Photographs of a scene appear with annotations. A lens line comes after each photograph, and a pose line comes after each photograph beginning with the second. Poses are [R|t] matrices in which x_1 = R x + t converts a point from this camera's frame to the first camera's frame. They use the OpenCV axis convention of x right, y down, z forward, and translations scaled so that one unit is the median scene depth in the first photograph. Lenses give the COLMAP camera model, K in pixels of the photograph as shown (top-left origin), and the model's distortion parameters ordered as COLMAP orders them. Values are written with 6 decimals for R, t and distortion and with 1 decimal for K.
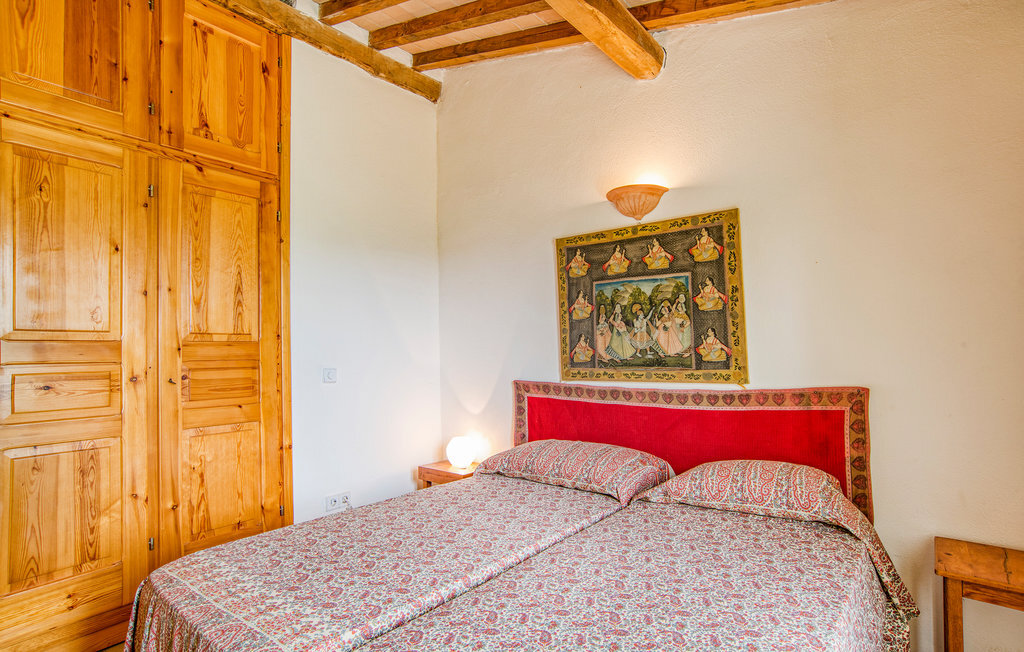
lens RADIAL K [[514.6, 0, 519.7], [0, 514.6, 330.0], [0, 0, 1]] dist [-0.050795, 0.018025]
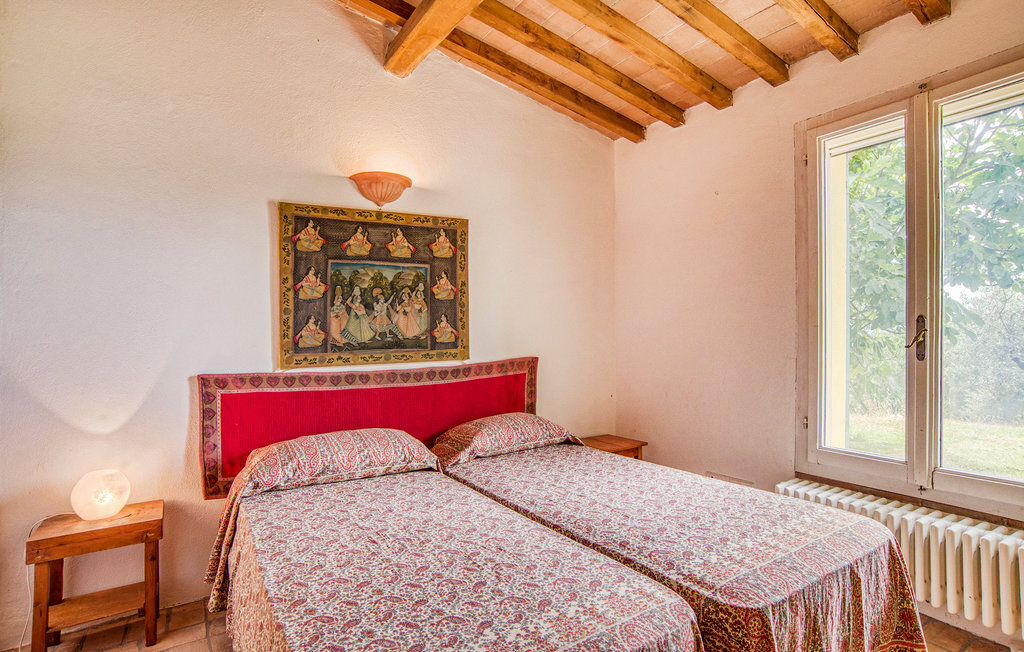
lens RADIAL K [[514.6, 0, 517.9], [0, 514.6, 324.4], [0, 0, 1]] dist [-0.050795, 0.018025]
pose [[0.386297, 0.021781, 0.922117, -0.604538], [-0.021271, 0.999666, -0.014702, 0.030902], [-0.922129, -0.013936, 0.386631, 0.349346]]
